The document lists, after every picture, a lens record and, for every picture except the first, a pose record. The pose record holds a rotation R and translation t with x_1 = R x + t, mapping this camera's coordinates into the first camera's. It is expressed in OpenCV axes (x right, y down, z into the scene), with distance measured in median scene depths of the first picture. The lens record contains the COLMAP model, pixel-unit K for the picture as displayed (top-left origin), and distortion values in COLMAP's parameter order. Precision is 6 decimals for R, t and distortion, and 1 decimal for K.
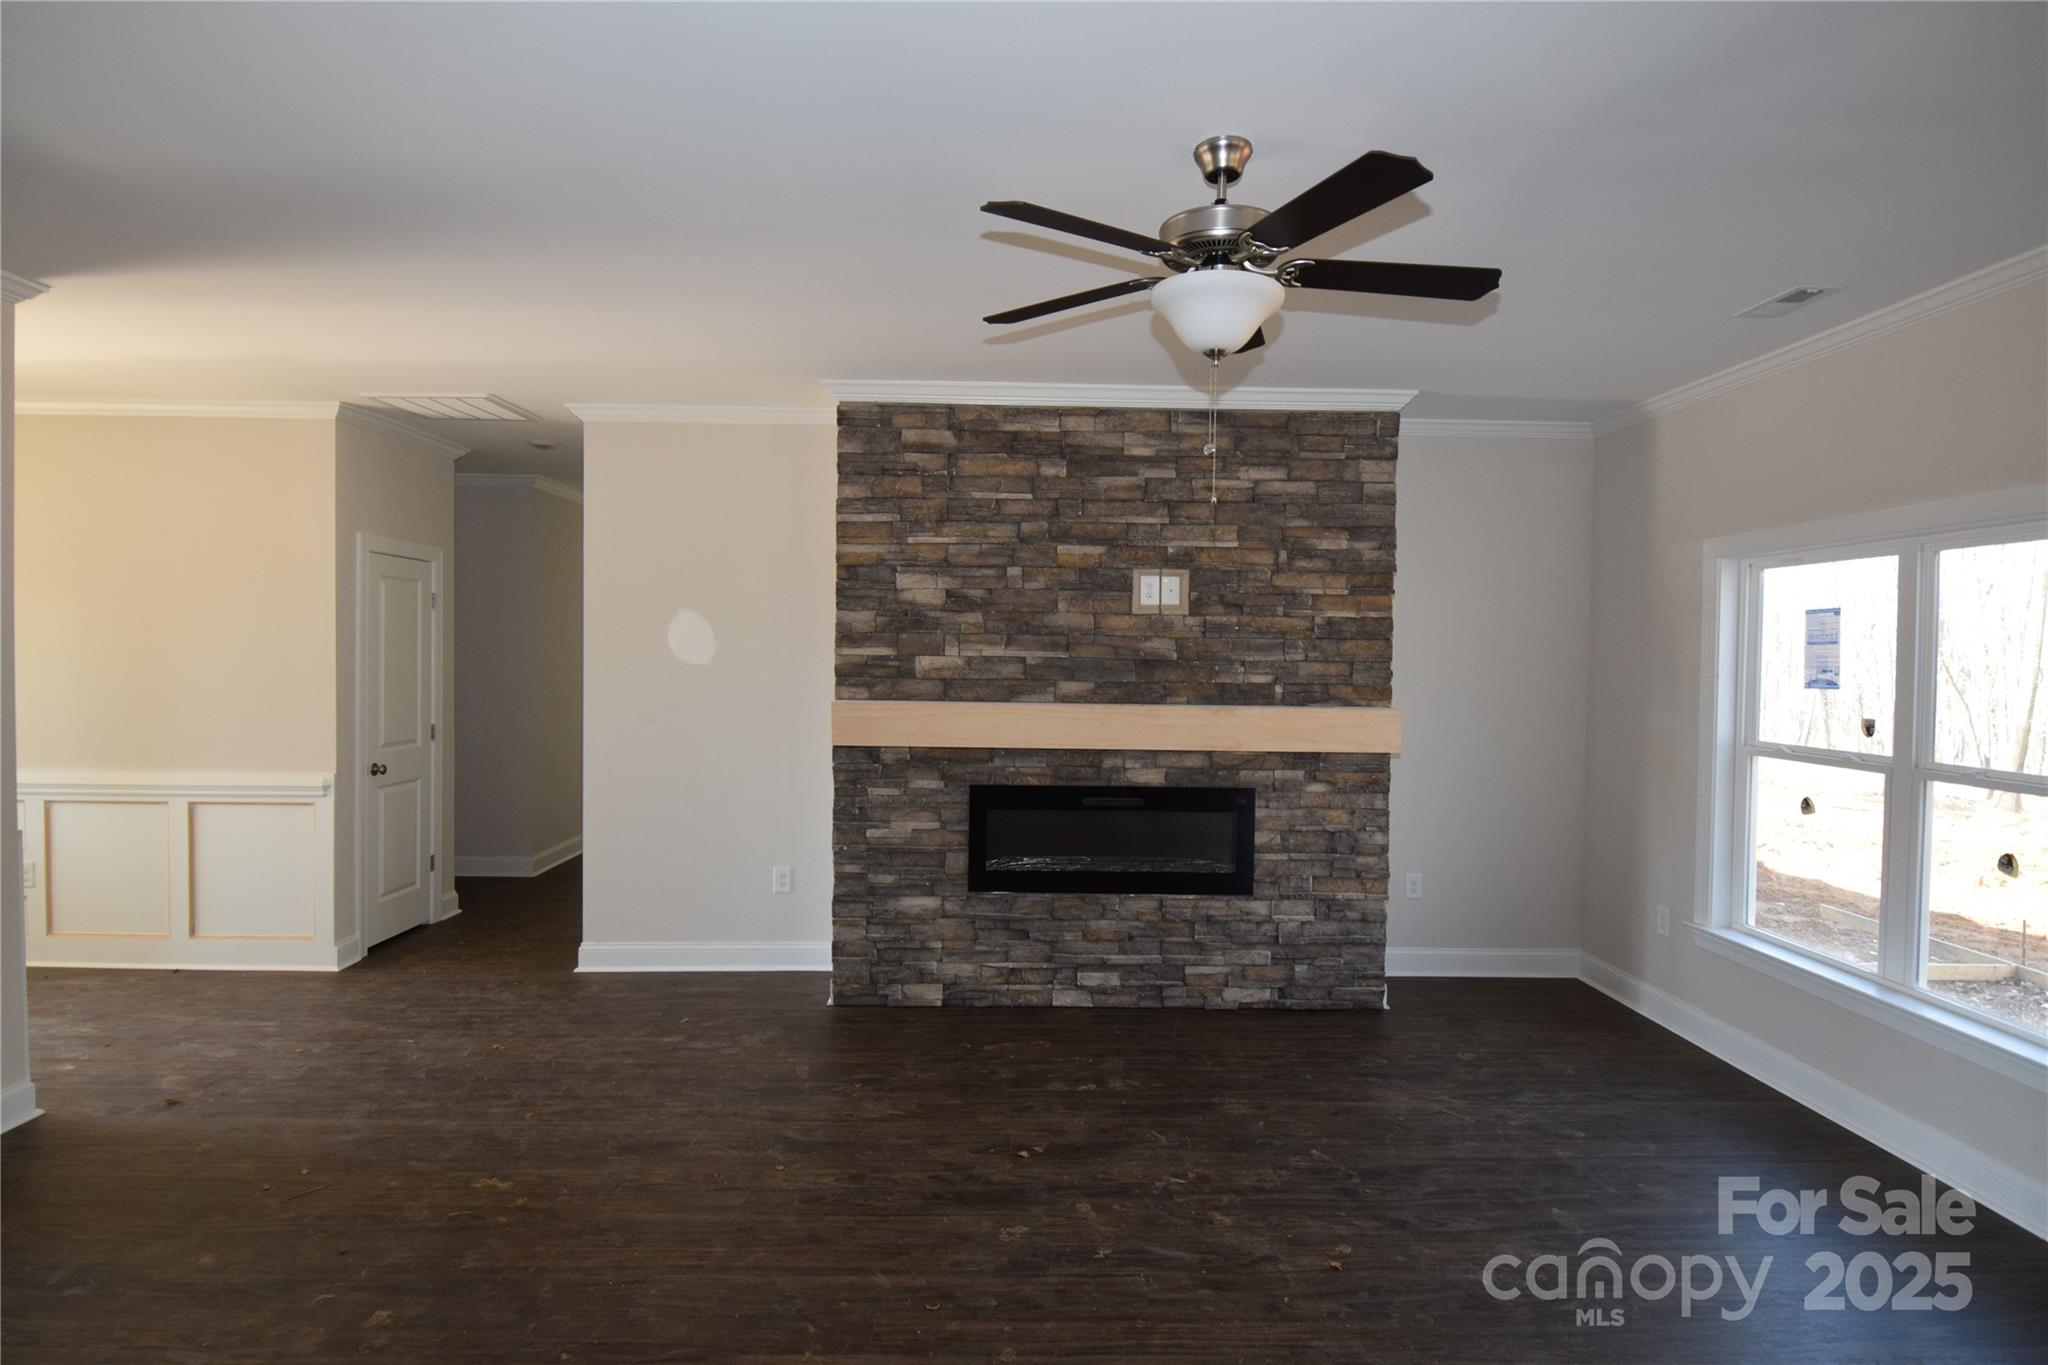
lens RADIAL K [[1064.9, 0, 1016.5], [0, 1064.9, 688.6], [0, 0, 1]] dist [-0.006064, -0.001811]
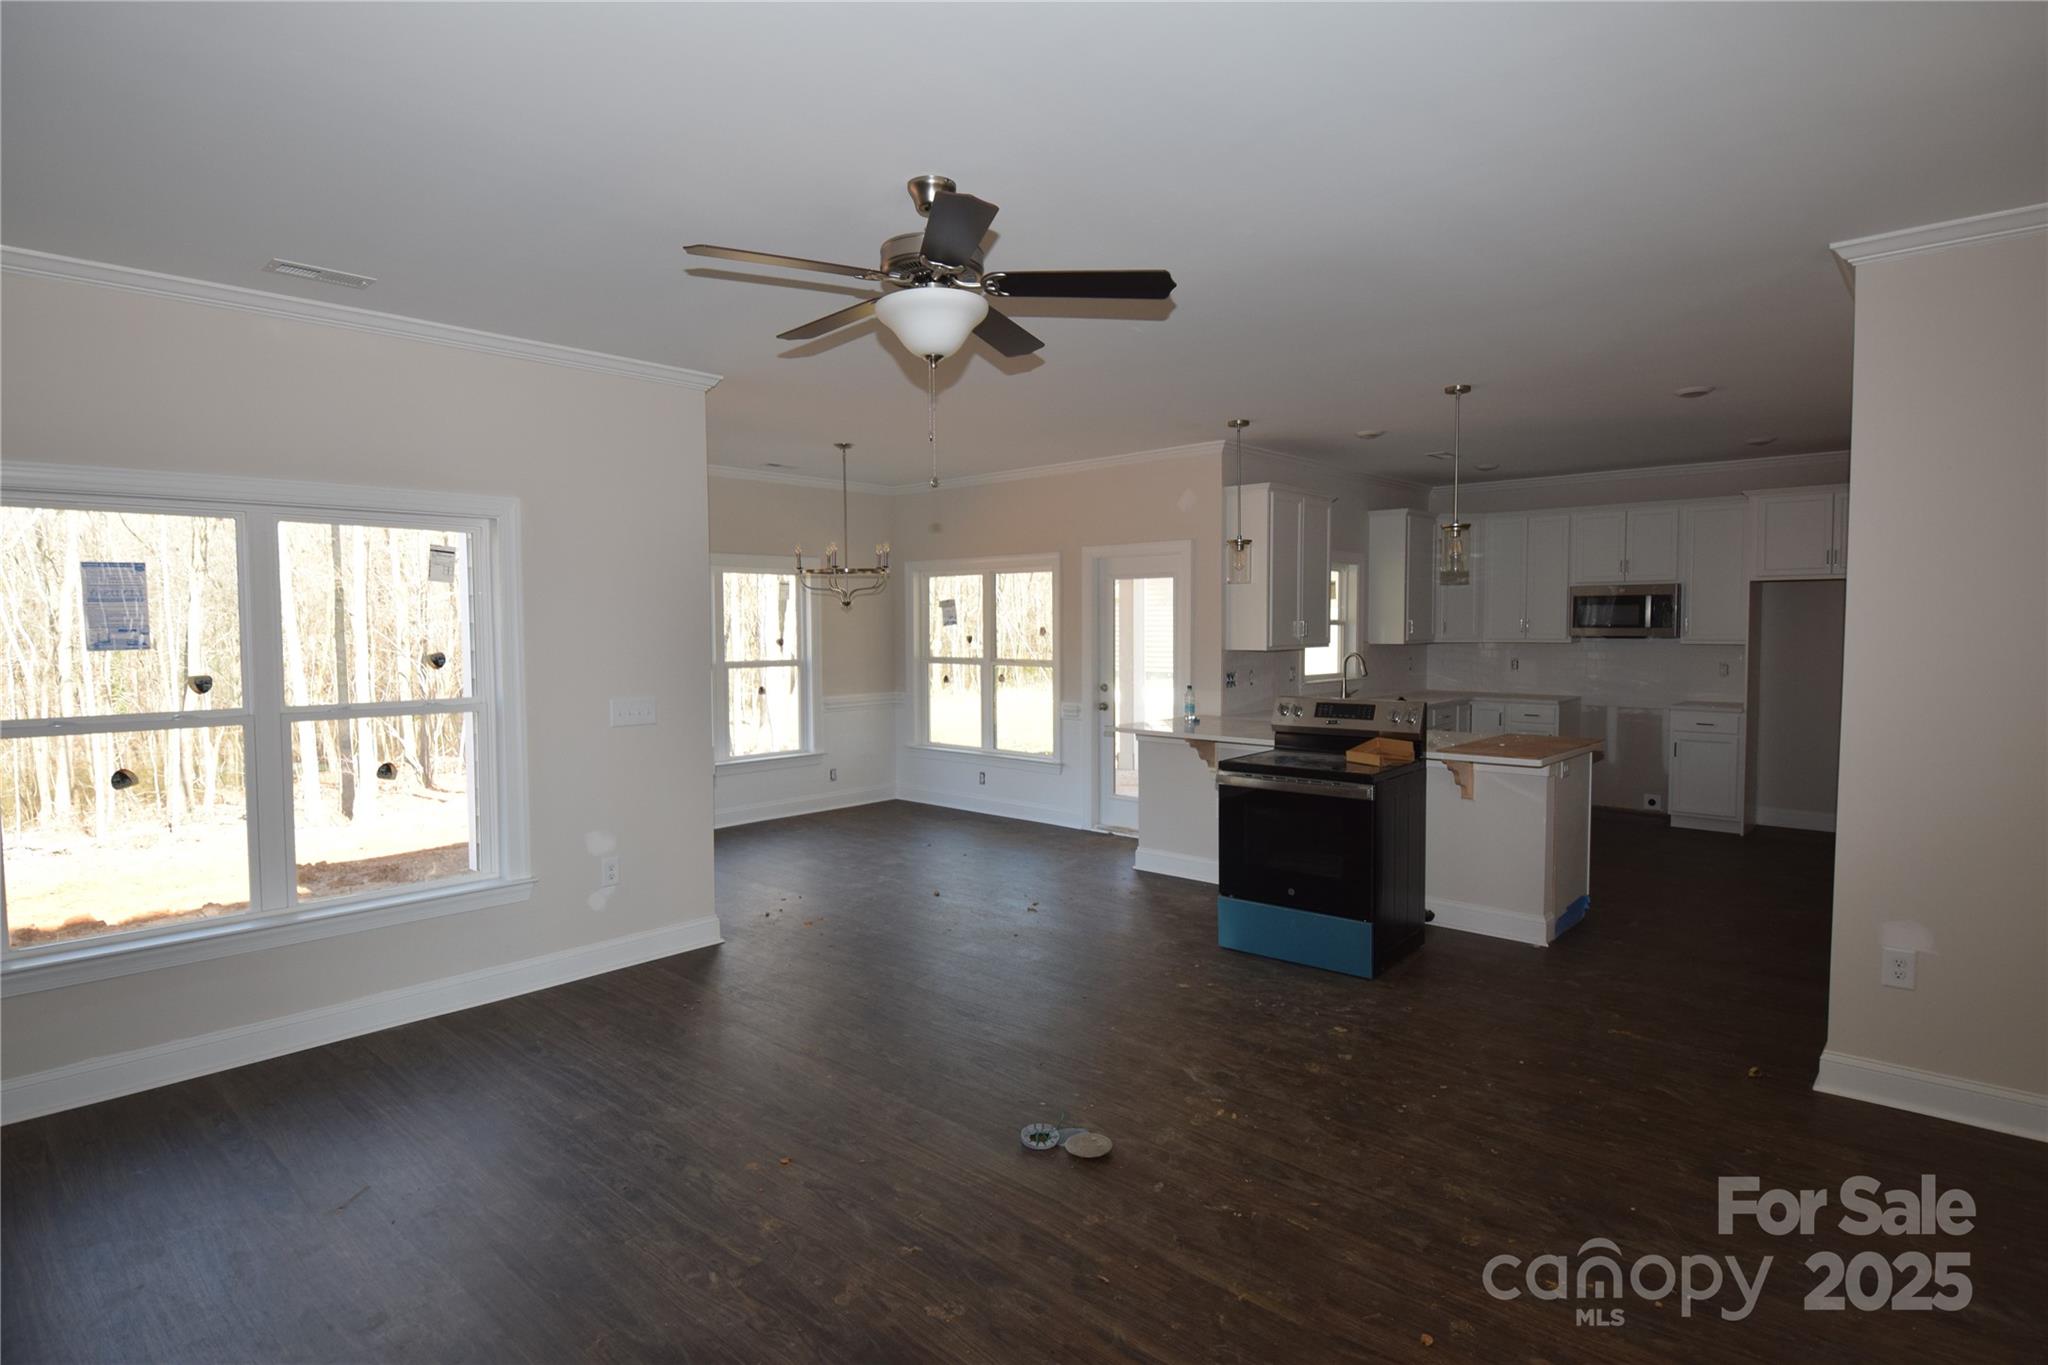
lens RADIAL K [[1064.9, 0, 1027.3], [0, 1064.9, 676.9], [0, 0, 1]] dist [-0.006064, -0.001811]
pose [[-0.728585, -0.046503, 0.683375, -0.622633], [0.022168, 0.995569, 0.091382, -0.060474], [-0.684596, 0.081728, -0.724326, 1.584653]]
